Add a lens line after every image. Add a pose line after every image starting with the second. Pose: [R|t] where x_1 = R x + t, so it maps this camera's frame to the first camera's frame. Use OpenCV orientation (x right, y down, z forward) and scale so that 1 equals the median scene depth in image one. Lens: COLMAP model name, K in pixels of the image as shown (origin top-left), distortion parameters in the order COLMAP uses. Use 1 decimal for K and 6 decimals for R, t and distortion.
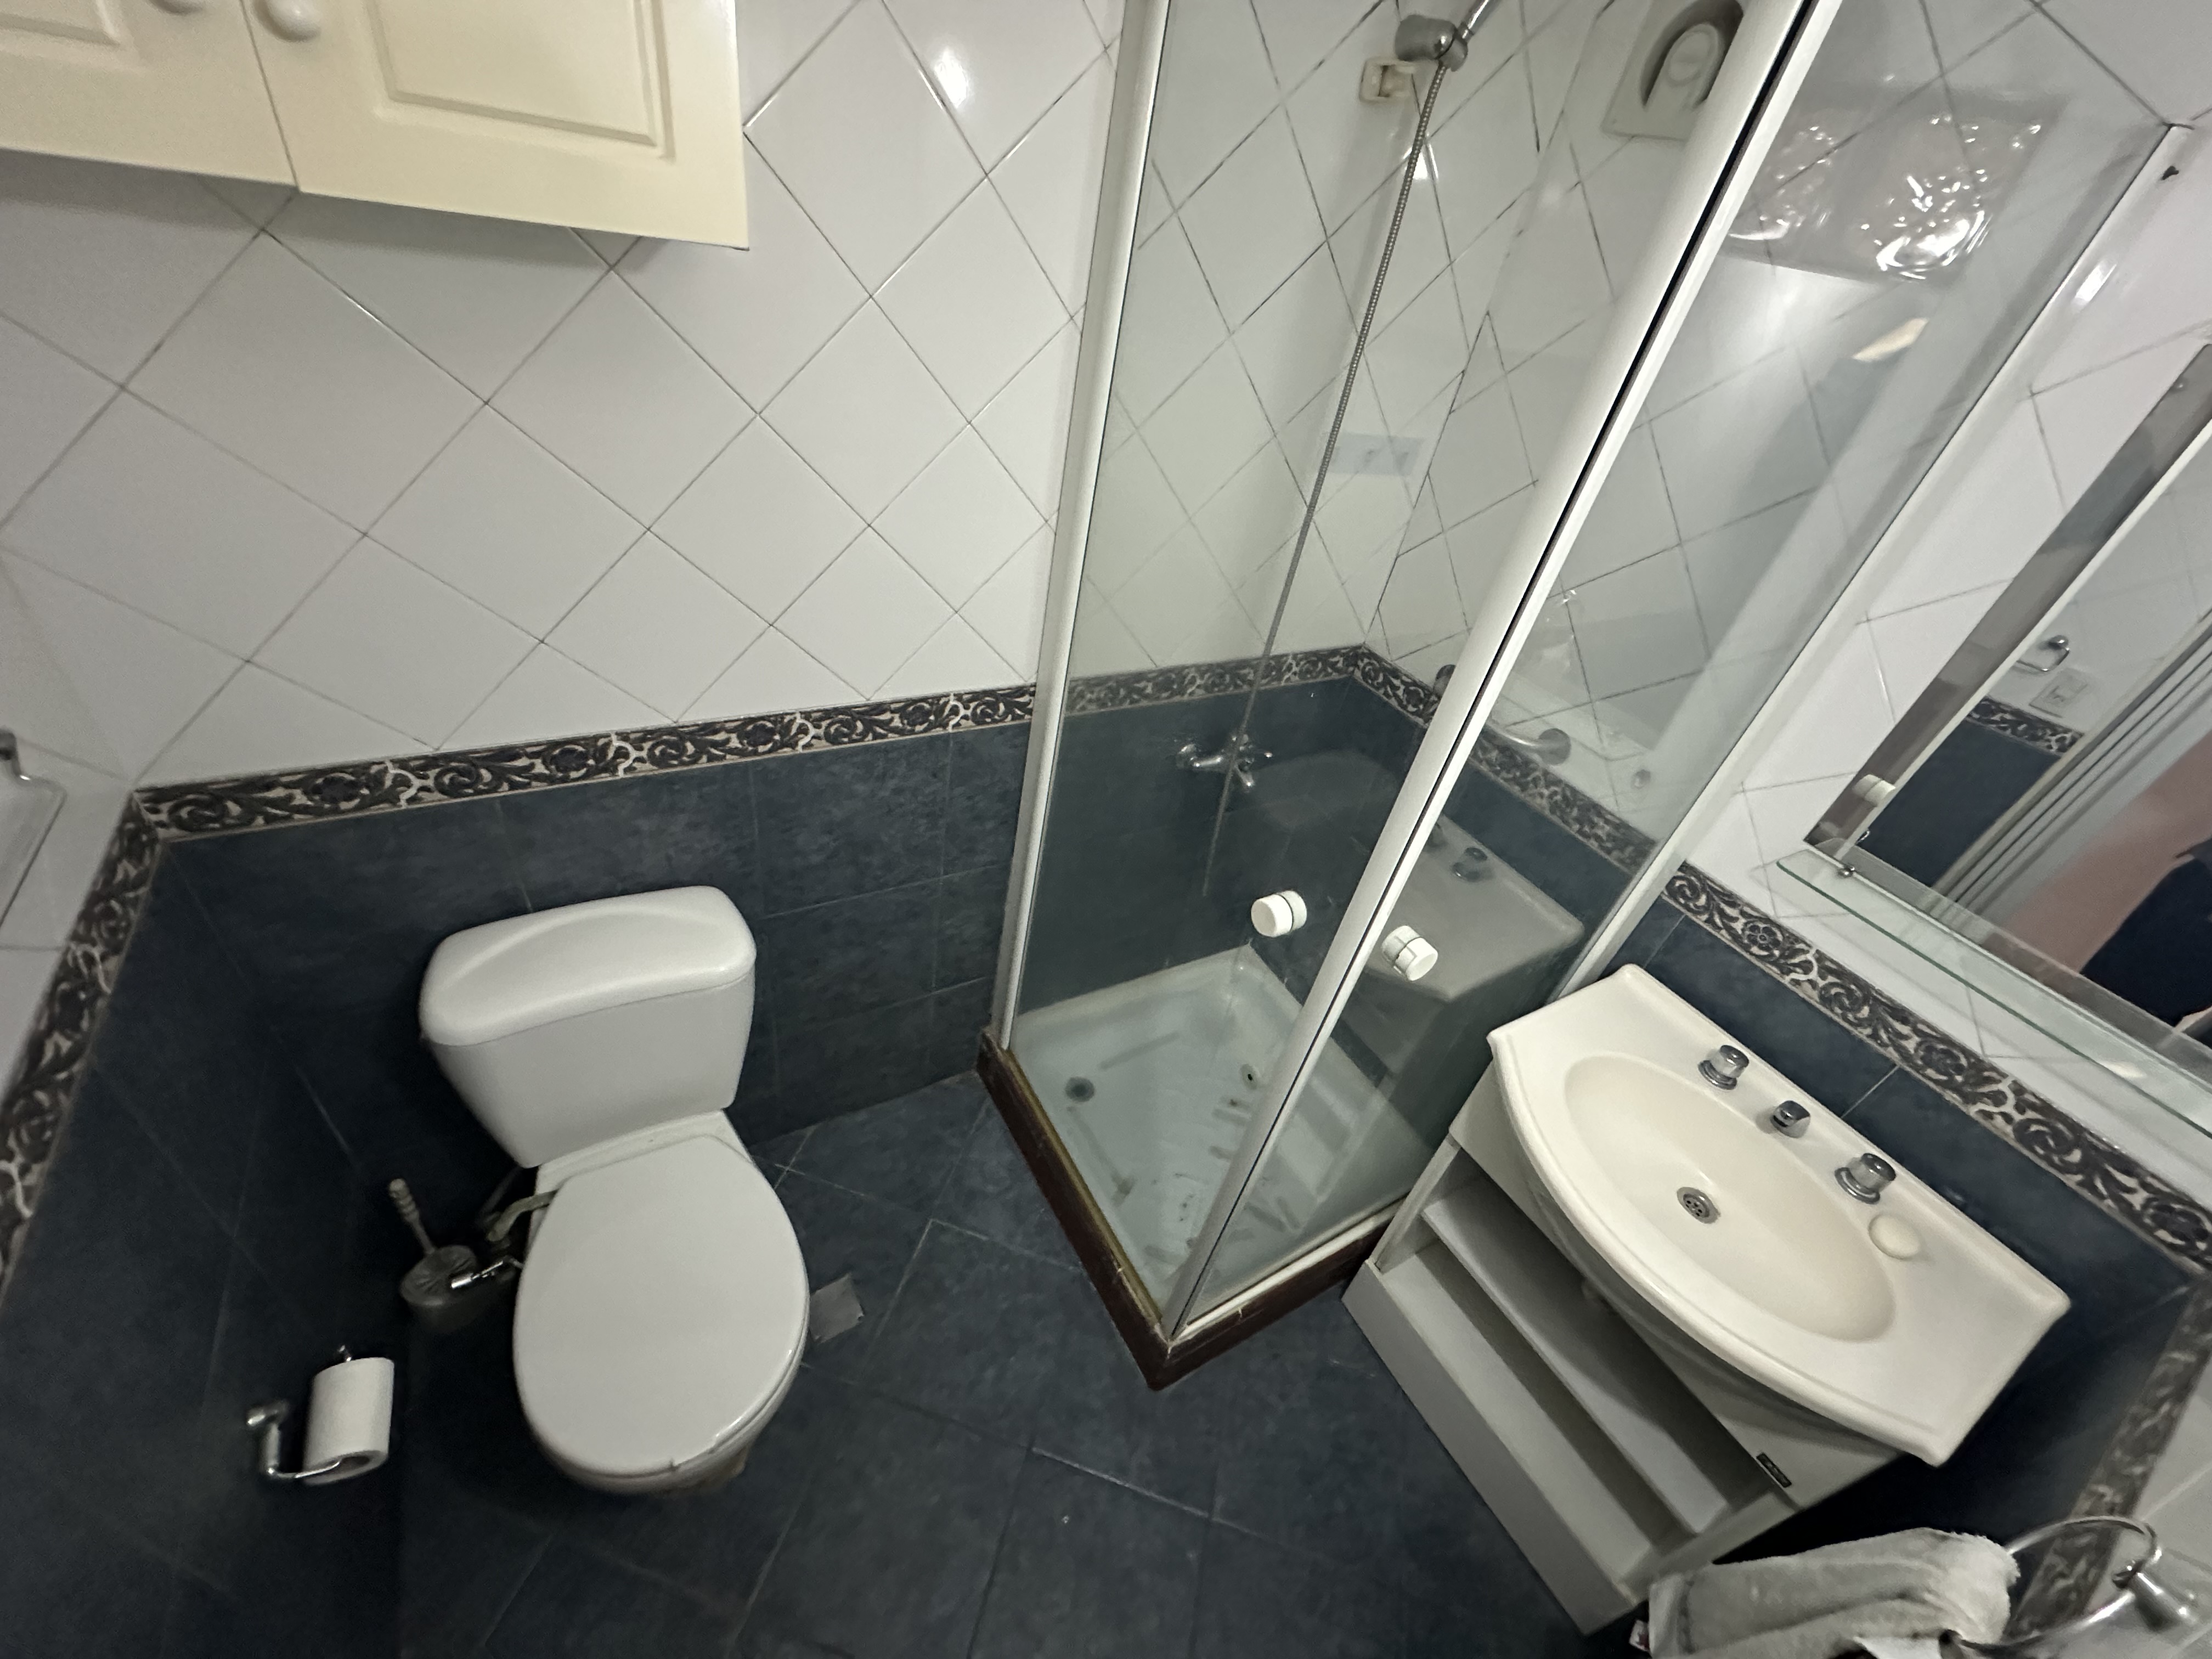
lens RADIAL K [[876.6, 0, 1107.2], [0, 876.6, 833.1], [0, 0, 1]] dist [-0.003083, -0.000021]
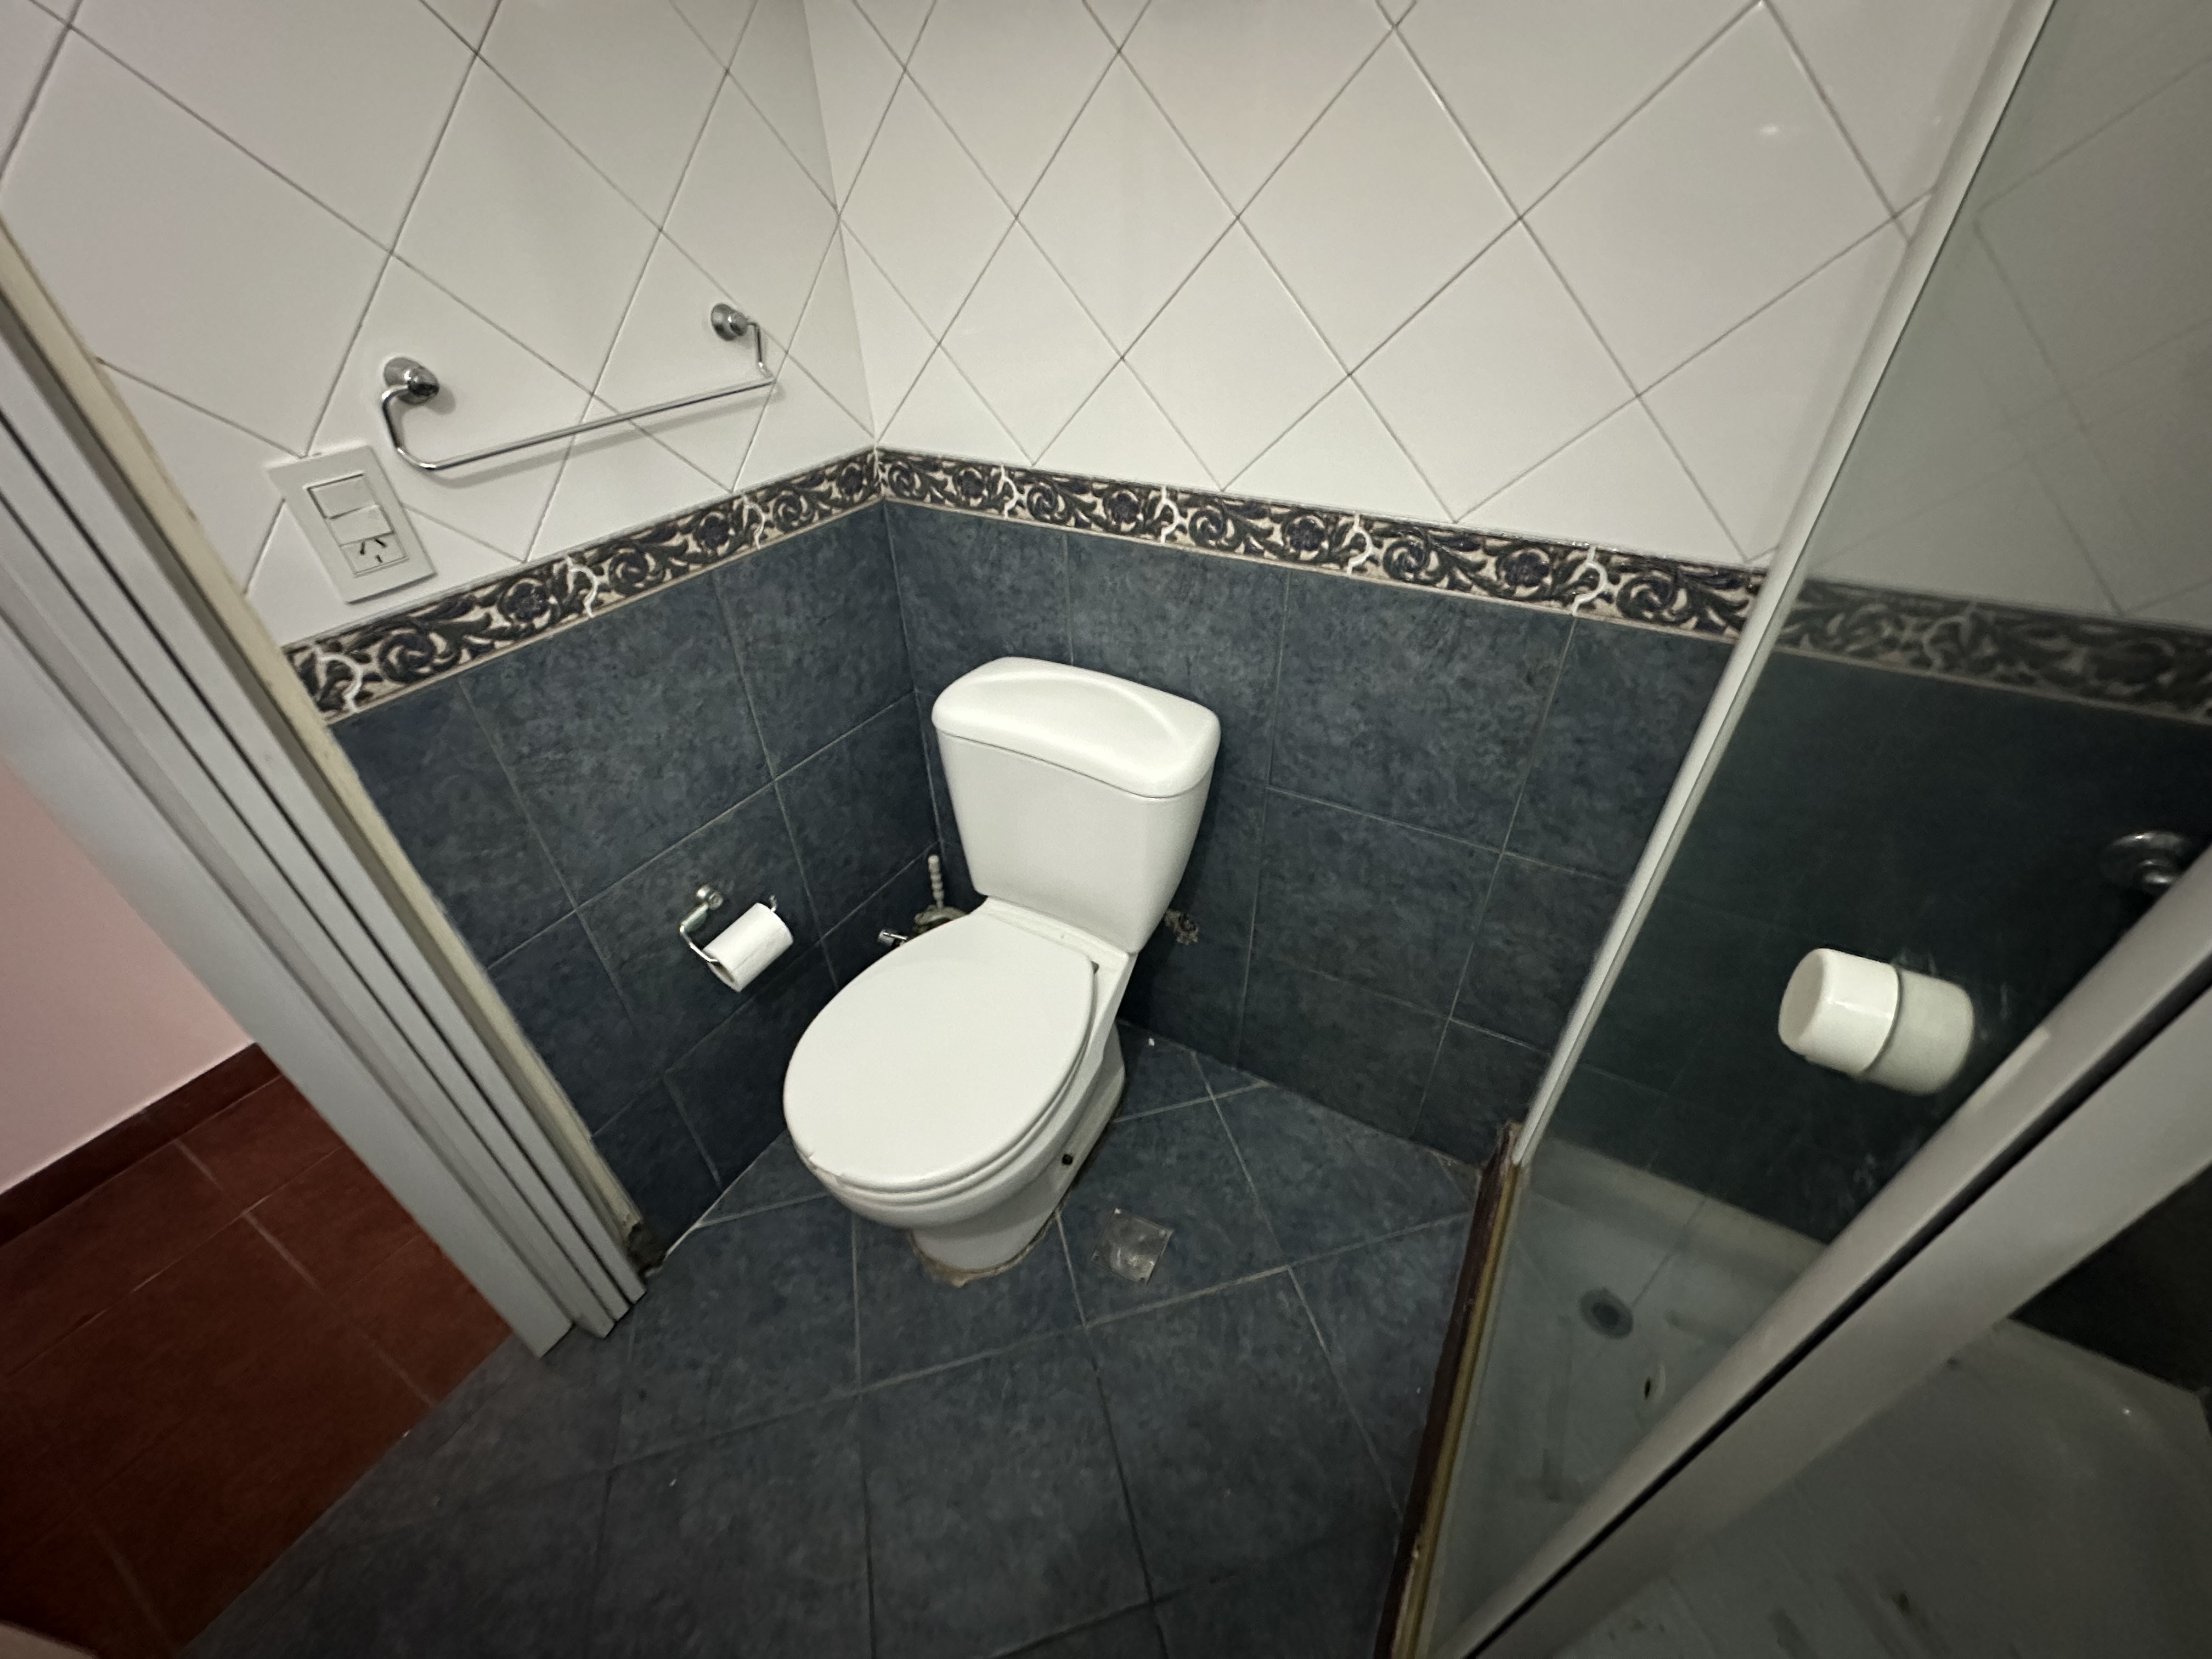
lens RADIAL K [[876.6, 0, 1106.8], [0, 876.6, 827.5], [0, 0, 1]] dist [-0.003083, -0.000021]
pose [[0.495289, 0.370773, -0.785631, 0.217112], [-0.434334, 0.888892, 0.145687, 0.079322], [0.752358, 0.269069, 0.601298, 0.411162]]
